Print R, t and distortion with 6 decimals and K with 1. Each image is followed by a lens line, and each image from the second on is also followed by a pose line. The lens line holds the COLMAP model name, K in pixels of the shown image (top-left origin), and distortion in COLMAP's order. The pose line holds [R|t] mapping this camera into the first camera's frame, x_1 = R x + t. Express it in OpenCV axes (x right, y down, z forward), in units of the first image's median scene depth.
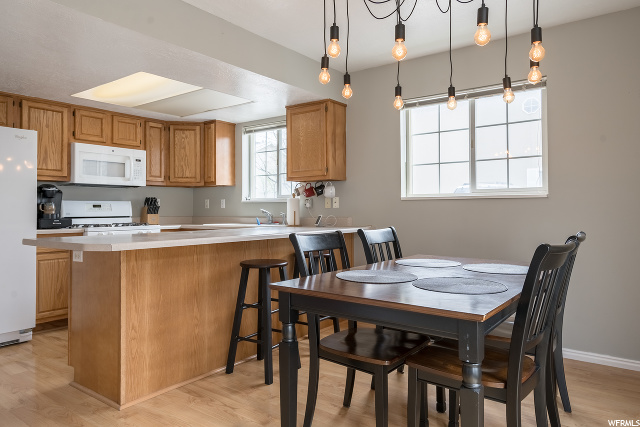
lens RADIAL K [[415.2, 0, 323.6], [0, 415.2, 227.0], [0, 0, 1]] dist [-0.075034, -0.001365]
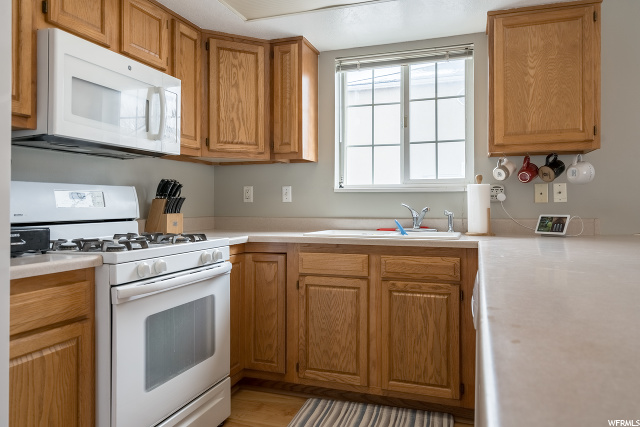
lens RADIAL K [[460.5, 0, 308.2], [0, 460.5, 201.6], [0, 0, 1]] dist [0.029035, 0.001216]
pose [[0.964099, 0.000358, 0.265543, -0.410673], [0.011596, 0.998988, -0.043448, -0.020199], [-0.265290, 0.044967, 0.963120, 0.423636]]
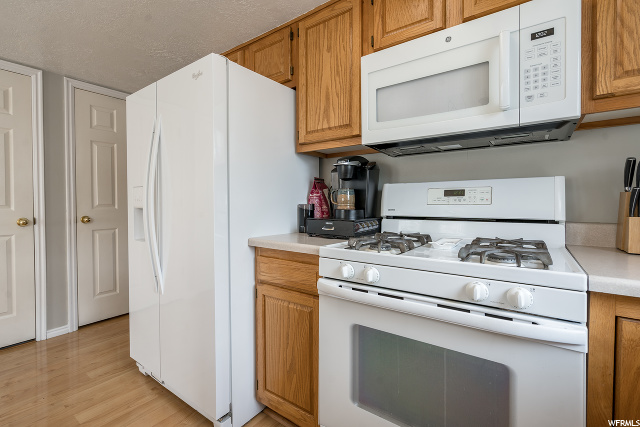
lens RADIAL K [[294.9, 0, 328.3], [0, 294.9, 202.5], [0, 0, 1]] dist [0.001443, 0.000978]
pose [[0.004996, 0.005917, -0.999970, -0.224571], [-0.036779, 0.999307, 0.005730, -0.035344], [0.999311, 0.036749, 0.005210, 0.786021]]
